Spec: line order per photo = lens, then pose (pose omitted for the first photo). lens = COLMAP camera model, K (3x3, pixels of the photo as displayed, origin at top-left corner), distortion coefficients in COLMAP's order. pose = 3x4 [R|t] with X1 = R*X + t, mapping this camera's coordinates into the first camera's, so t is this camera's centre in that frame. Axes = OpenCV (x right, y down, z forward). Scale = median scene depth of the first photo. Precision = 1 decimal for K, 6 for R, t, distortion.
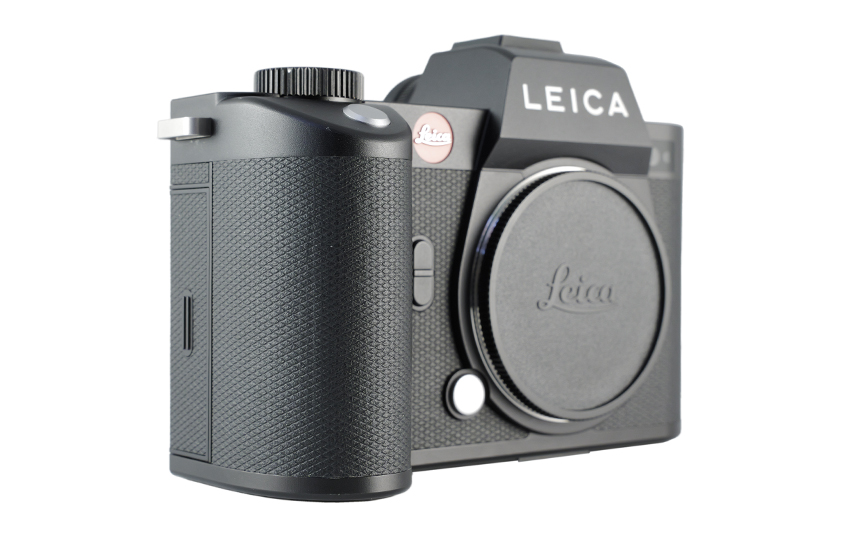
lens RADIAL K [[1463.7, 0, 422.0], [0, 1463.7, 276.9], [0, 0, 1]] dist [-0.261453, 0.000000]
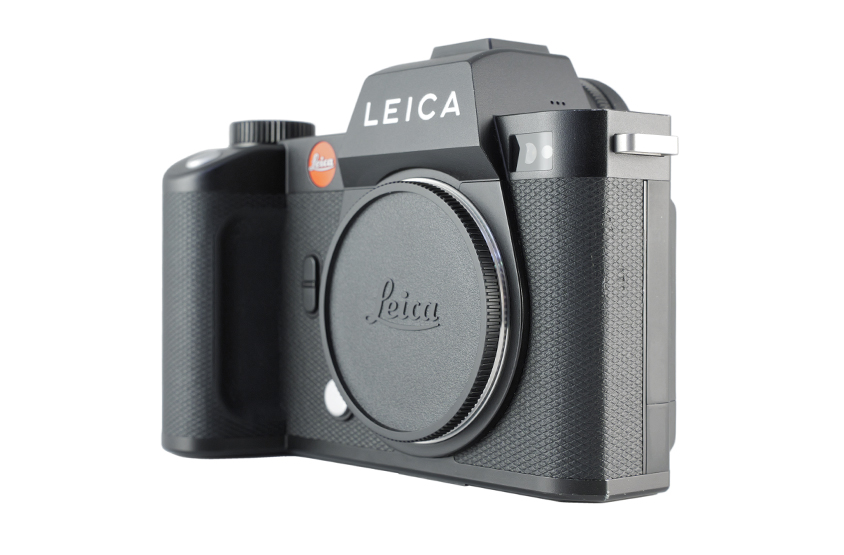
lens RADIAL K [[1463.7, 0, 422.1], [0, 1463.7, 276.5], [0, 0, 1]] dist [-0.261453, 0.000000]
pose [[0.013343, 0.011199, -0.999848, 1.077051], [-0.032392, 0.999417, 0.010762, -0.021383], [0.999386, 0.032243, 0.013698, 1.004439]]
